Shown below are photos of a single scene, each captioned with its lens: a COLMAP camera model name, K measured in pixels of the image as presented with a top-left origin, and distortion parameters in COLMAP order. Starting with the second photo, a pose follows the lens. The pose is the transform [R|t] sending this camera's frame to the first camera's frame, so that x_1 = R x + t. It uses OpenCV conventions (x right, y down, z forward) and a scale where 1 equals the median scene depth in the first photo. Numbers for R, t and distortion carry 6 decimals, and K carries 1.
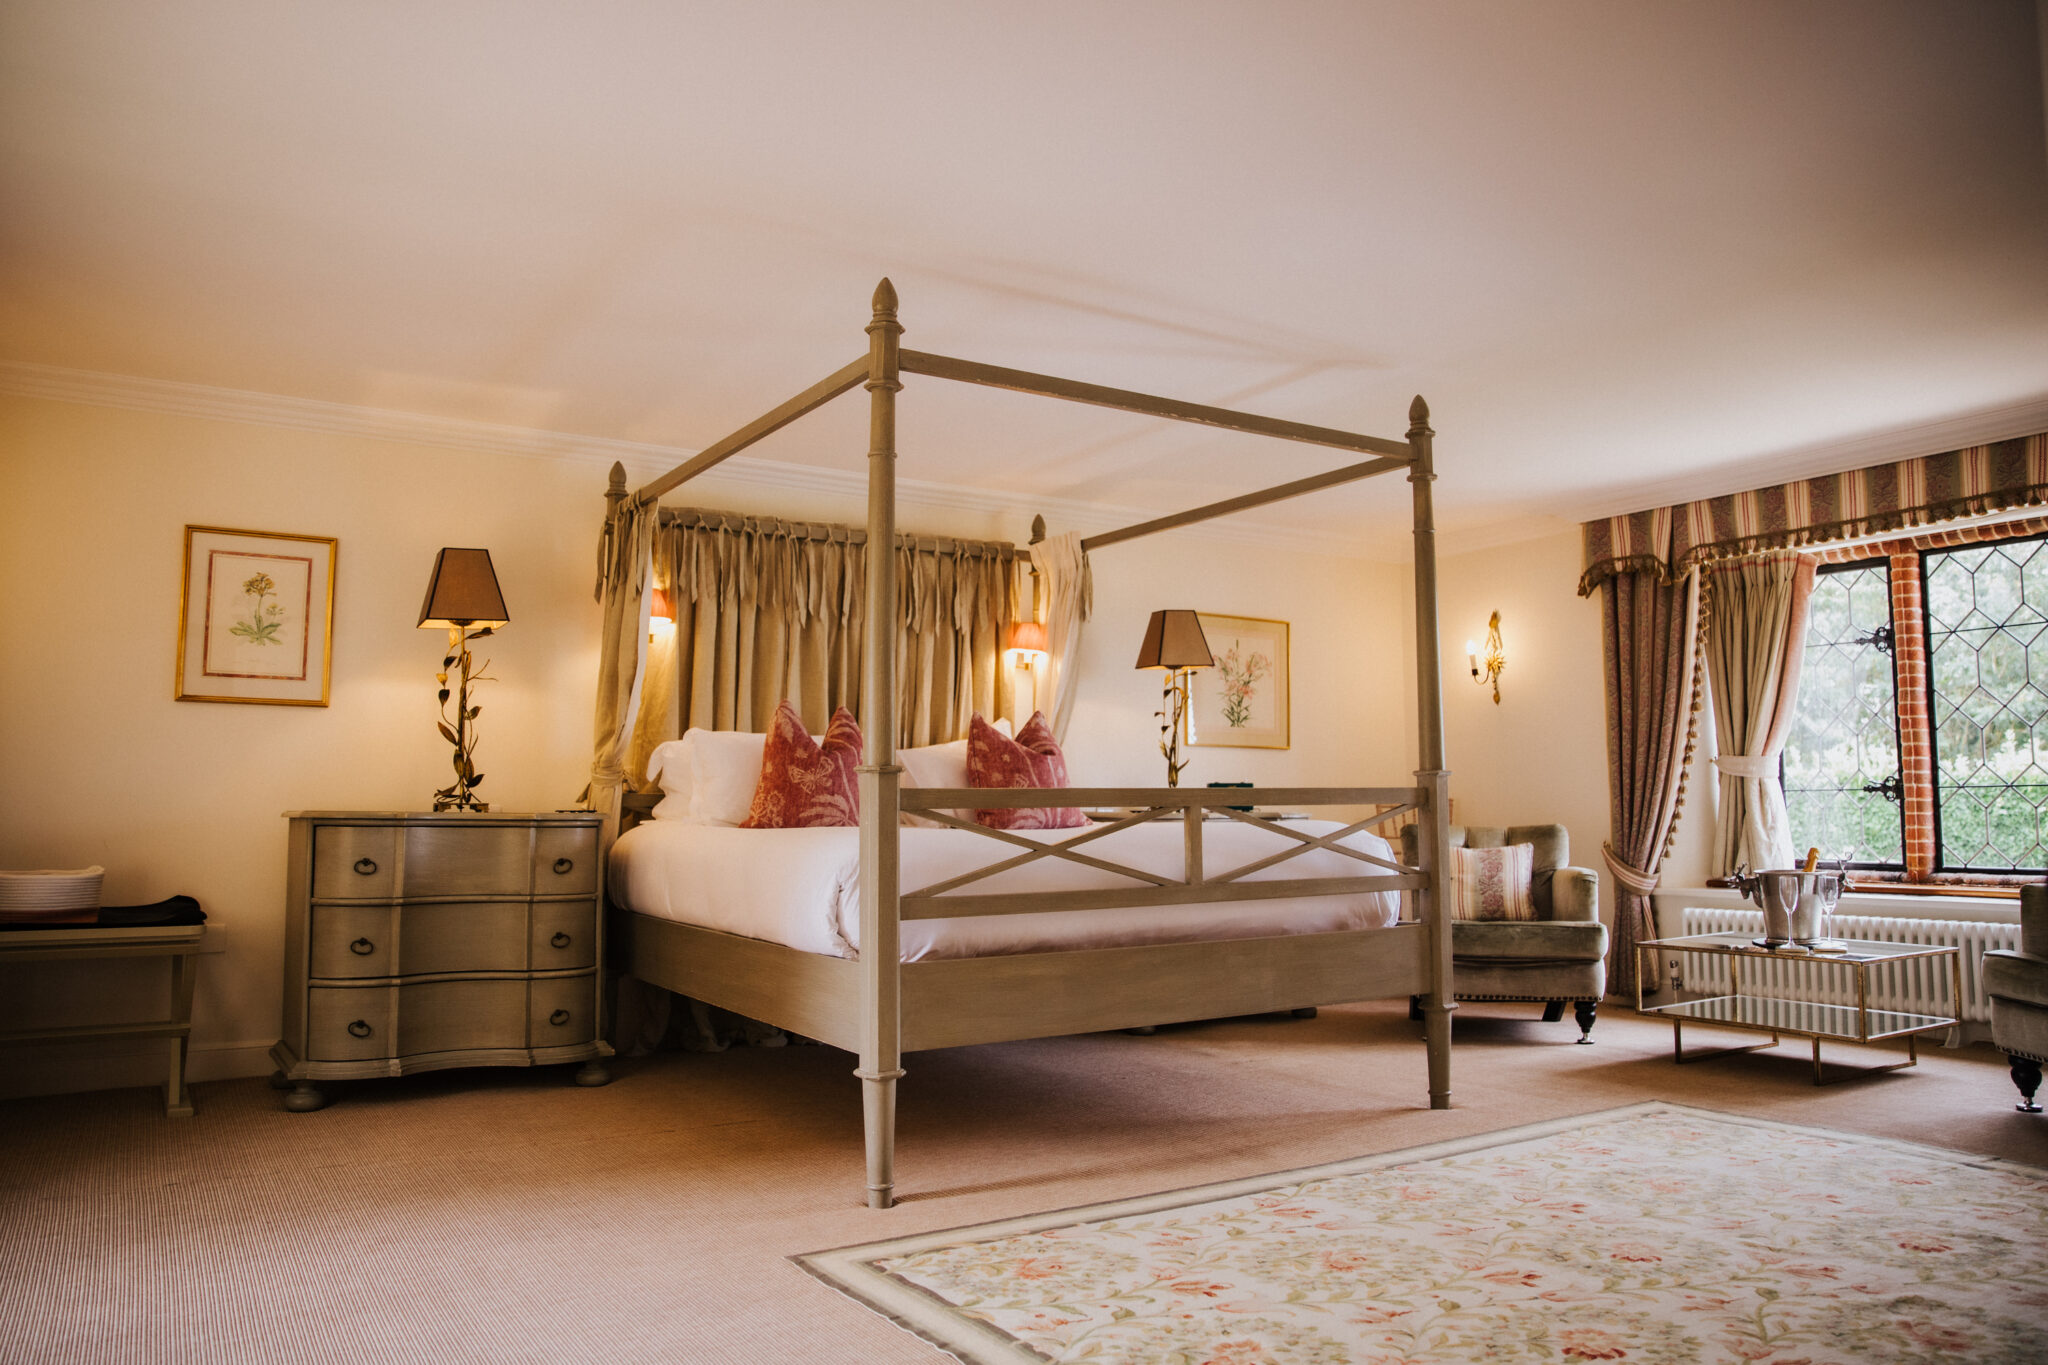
lens RADIAL K [[1404.2, 0, 1024.0], [0, 1404.2, 682.5], [0, 0, 1]] dist [-0.074093, 0.000414]
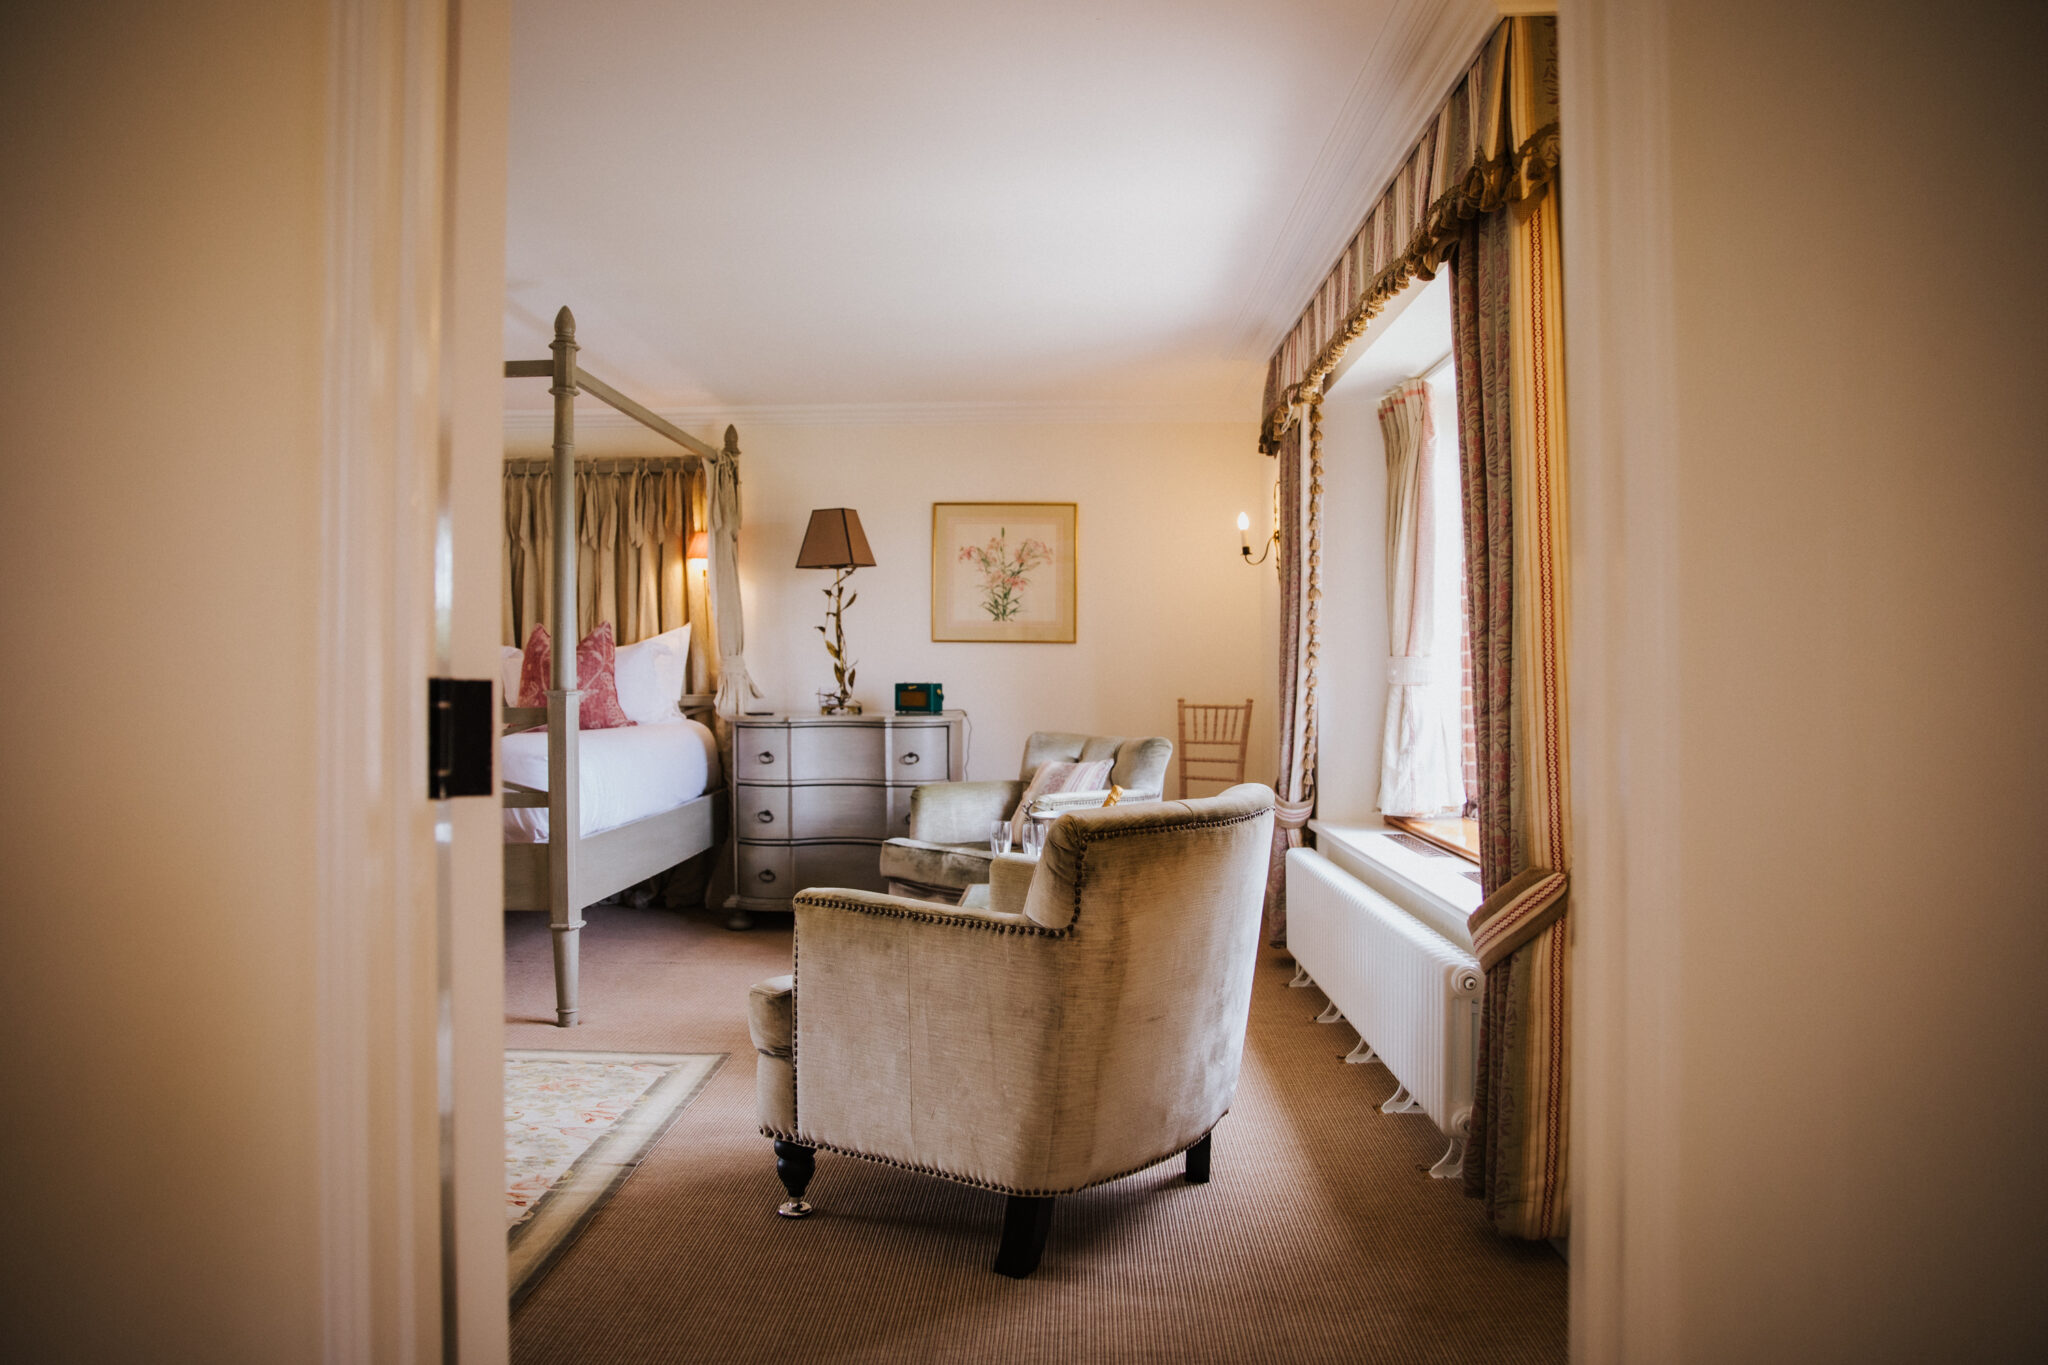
lens RADIAL K [[1404.2, 0, 1024.0], [0, 1404.2, 682.5], [0, 0, 1]] dist [-0.074093, 0.000414]
pose [[0.846455, 0.003569, -0.532448, 0.769438], [0.049136, 0.995187, 0.084785, -0.007405], [0.530188, -0.097929, 0.842206, 0.238964]]
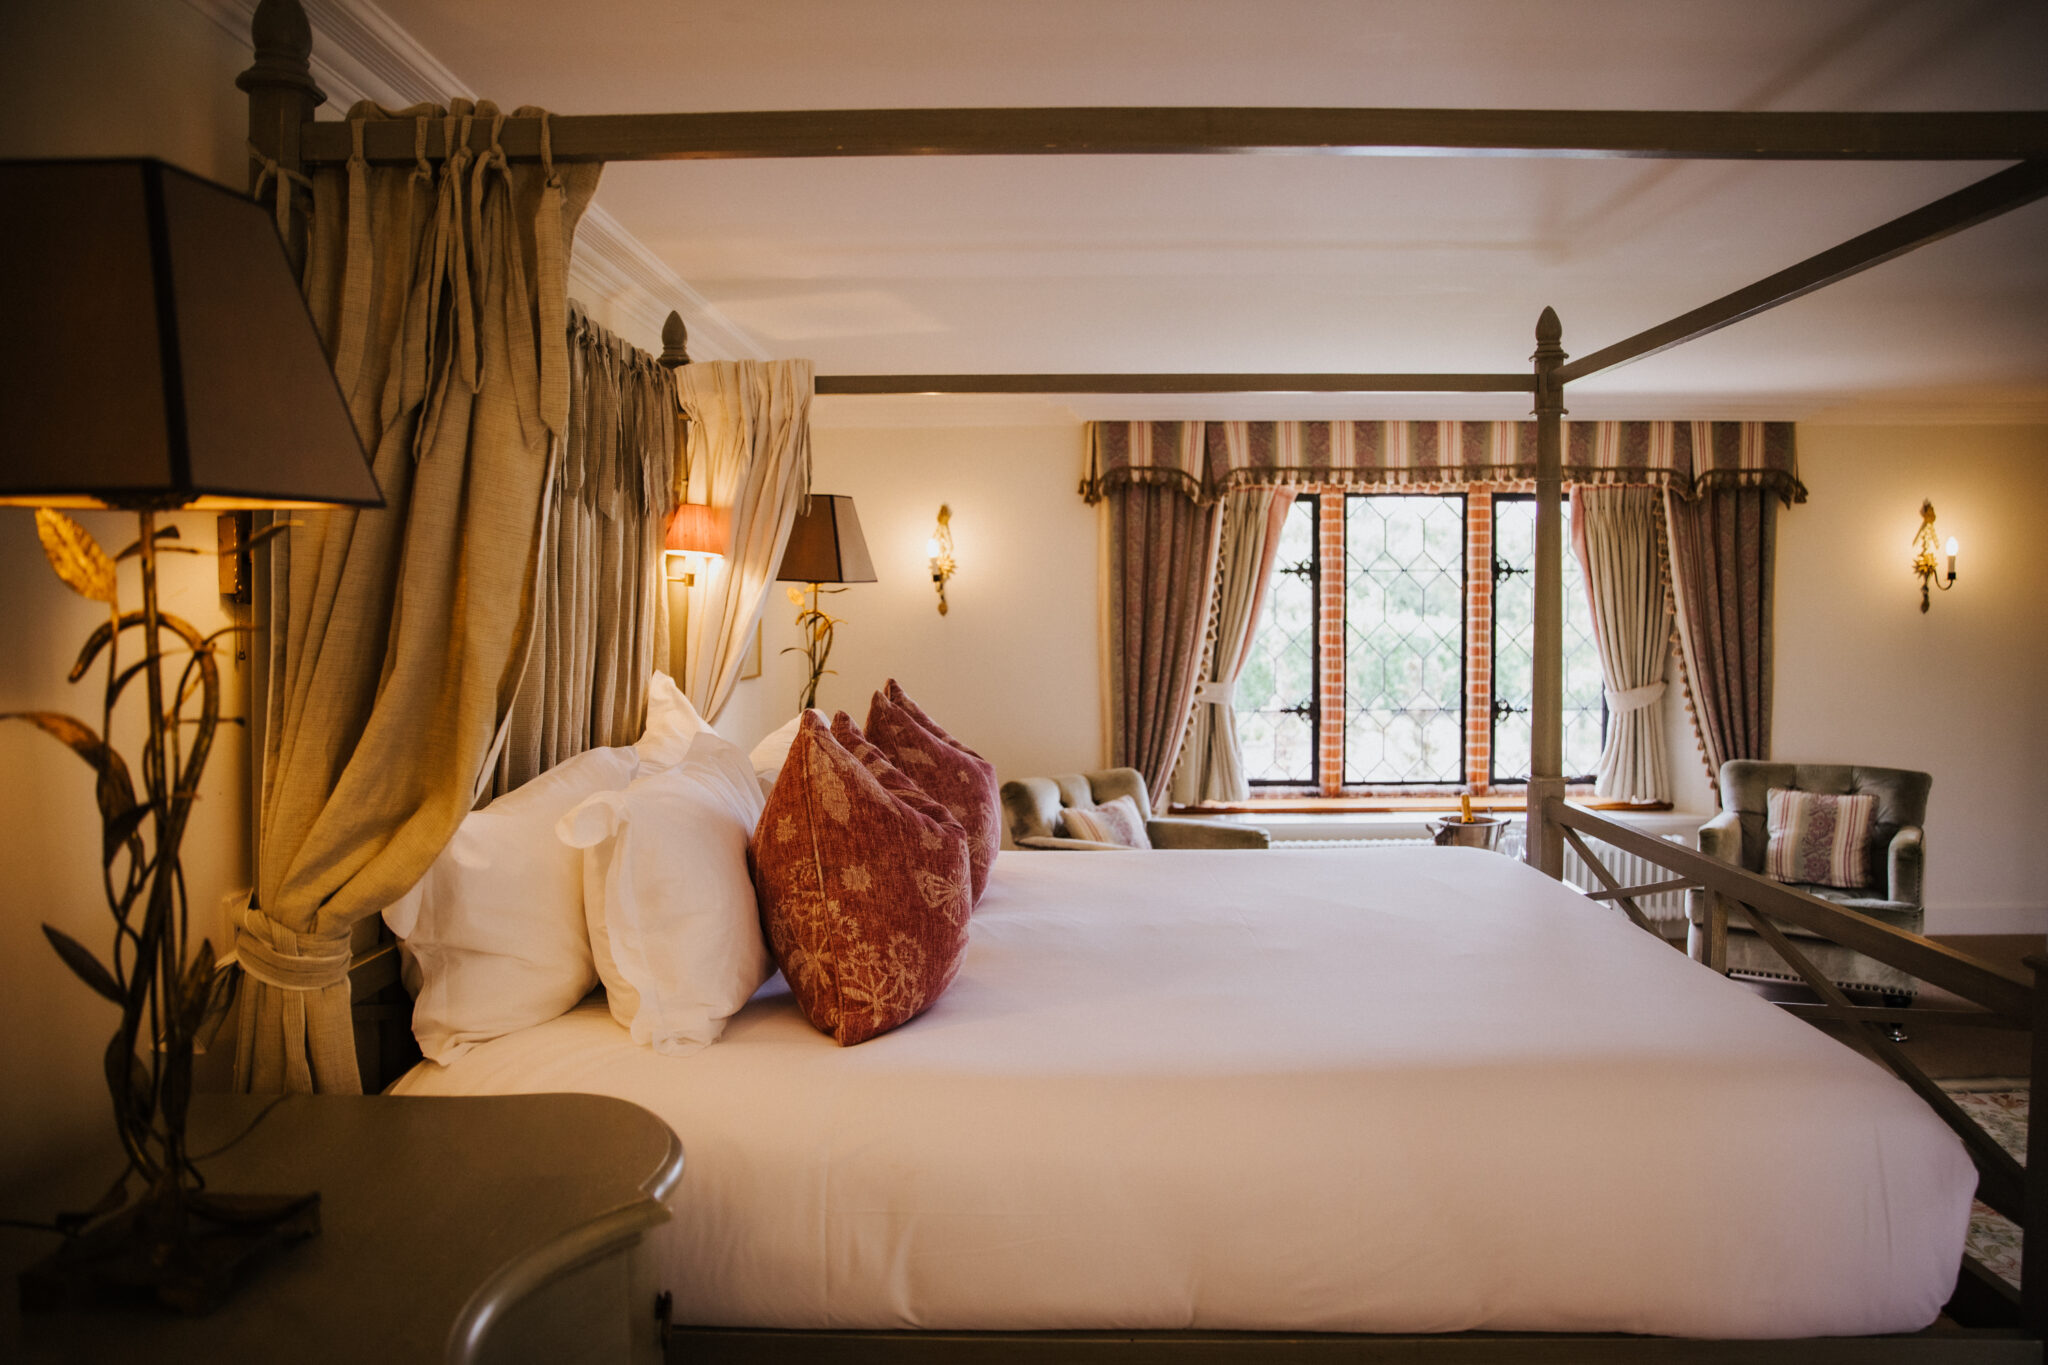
lens RADIAL K [[1404.2, 0, 1024.0], [0, 1404.2, 682.5], [0, 0, 1]] dist [-0.074093, 0.000414]
pose [[0.539699, -0.043481, 0.840735, -0.403552], [-0.071232, 0.992725, 0.097068, -0.035004], [-0.838839, -0.112275, 0.532675, 0.578862]]
